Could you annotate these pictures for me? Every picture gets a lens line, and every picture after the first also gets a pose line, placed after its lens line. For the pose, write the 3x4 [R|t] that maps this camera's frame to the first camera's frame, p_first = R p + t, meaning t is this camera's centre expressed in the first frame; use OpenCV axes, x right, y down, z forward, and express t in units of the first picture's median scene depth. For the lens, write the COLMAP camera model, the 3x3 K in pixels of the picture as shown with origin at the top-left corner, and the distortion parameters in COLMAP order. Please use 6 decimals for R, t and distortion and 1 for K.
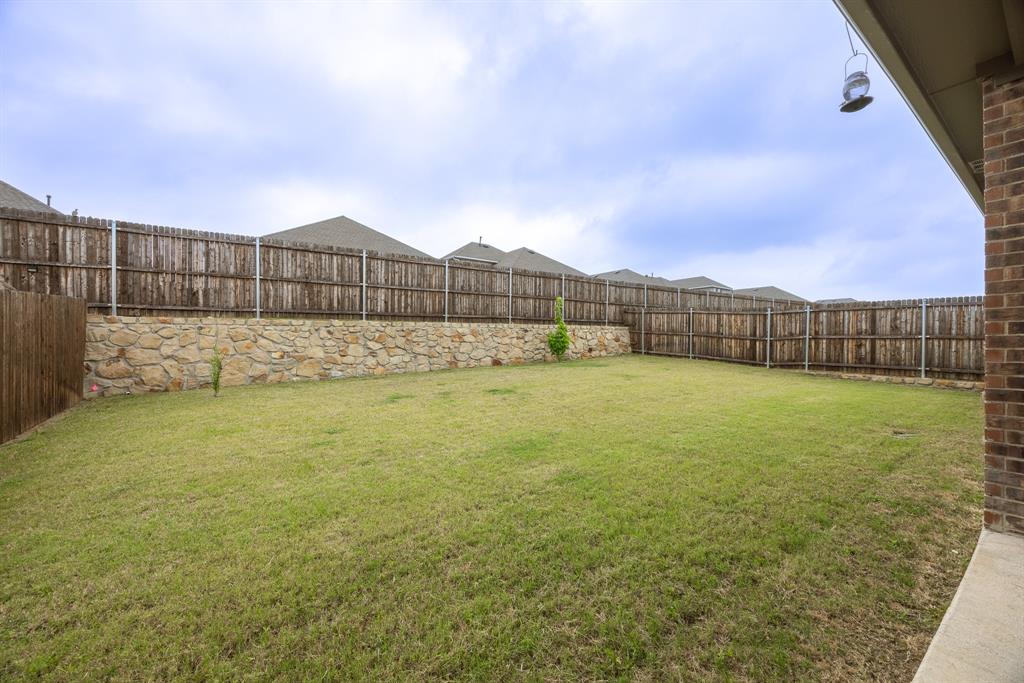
lens RADIAL K [[389.6, 0, 509.7], [0, 389.6, 342.8], [0, 0, 1]] dist [-0.005095, 0.001801]
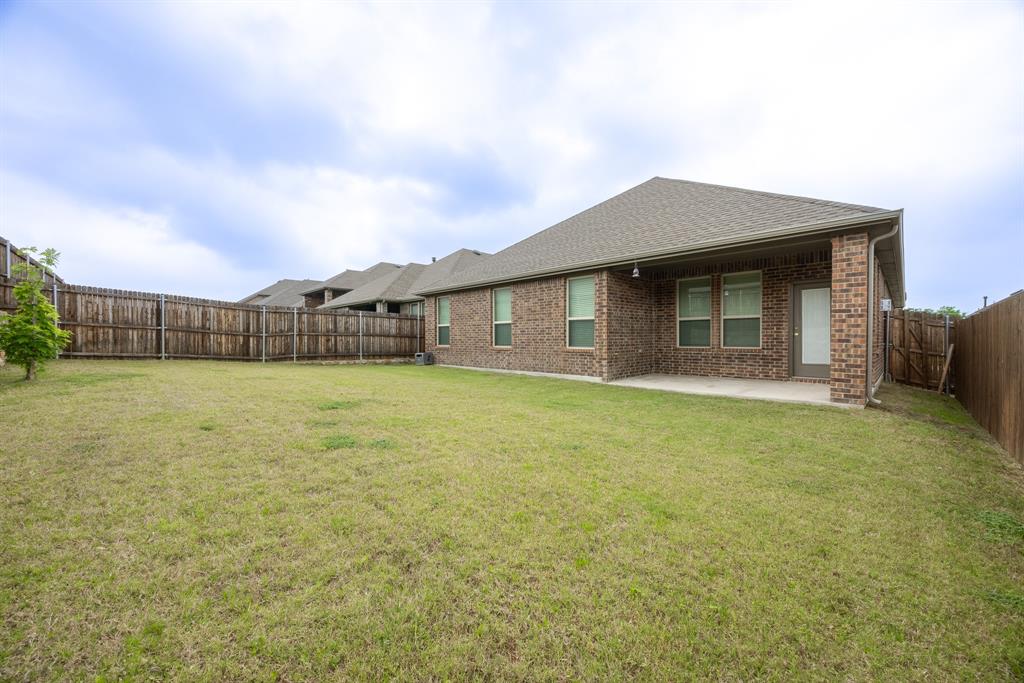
lens RADIAL K [[389.6, 0, 509.2], [0, 389.6, 343.9], [0, 0, 1]] dist [-0.005095, 0.001801]
pose [[-0.166038, -0.017328, 0.985967, -0.511281], [0.004191, 0.999824, 0.018278, -0.002110], [-0.986110, 0.007167, -0.165936, 0.525345]]
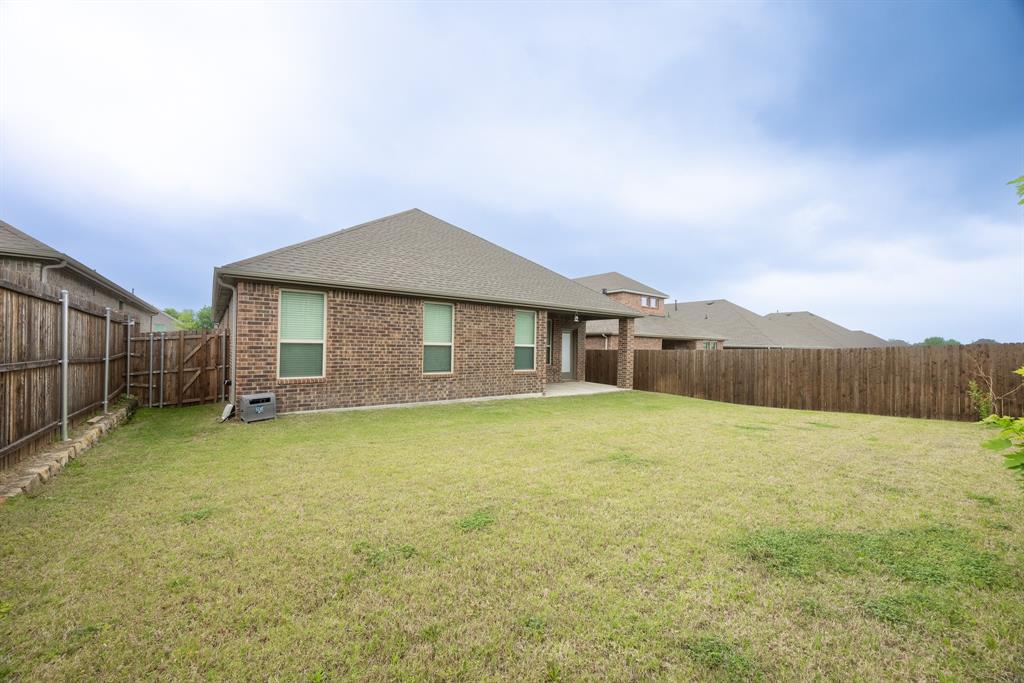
lens RADIAL K [[389.6, 0, 508.4], [0, 389.6, 346.8], [0, 0, 1]] dist [-0.005095, 0.001801]
pose [[-0.998252, -0.021346, -0.055107, 0.449146], [-0.021402, 0.999771, 0.000420, -0.039797], [0.055085, 0.001599, -0.998480, 1.274752]]
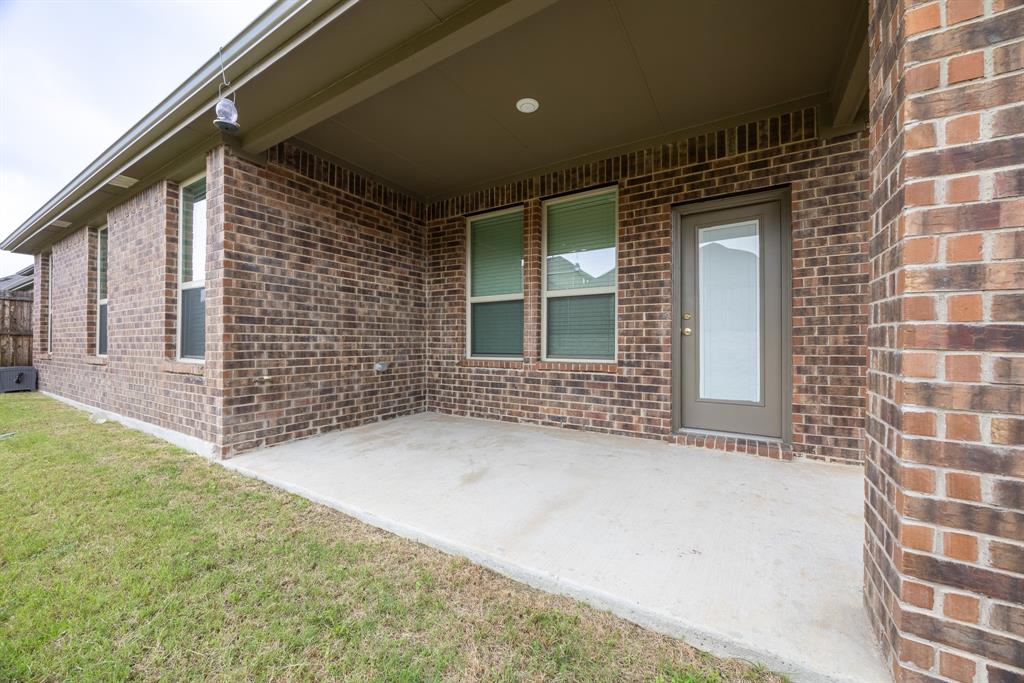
lens RADIAL K [[389.6, 0, 505.6], [0, 389.6, 342.6], [0, 0, 1]] dist [-0.005095, 0.001801]
pose [[-0.388827, -0.000727, 0.921311, -0.077673], [-0.004879, 0.999987, -0.001271, 0.007313], [-0.921298, -0.004989, -0.388825, 0.094868]]
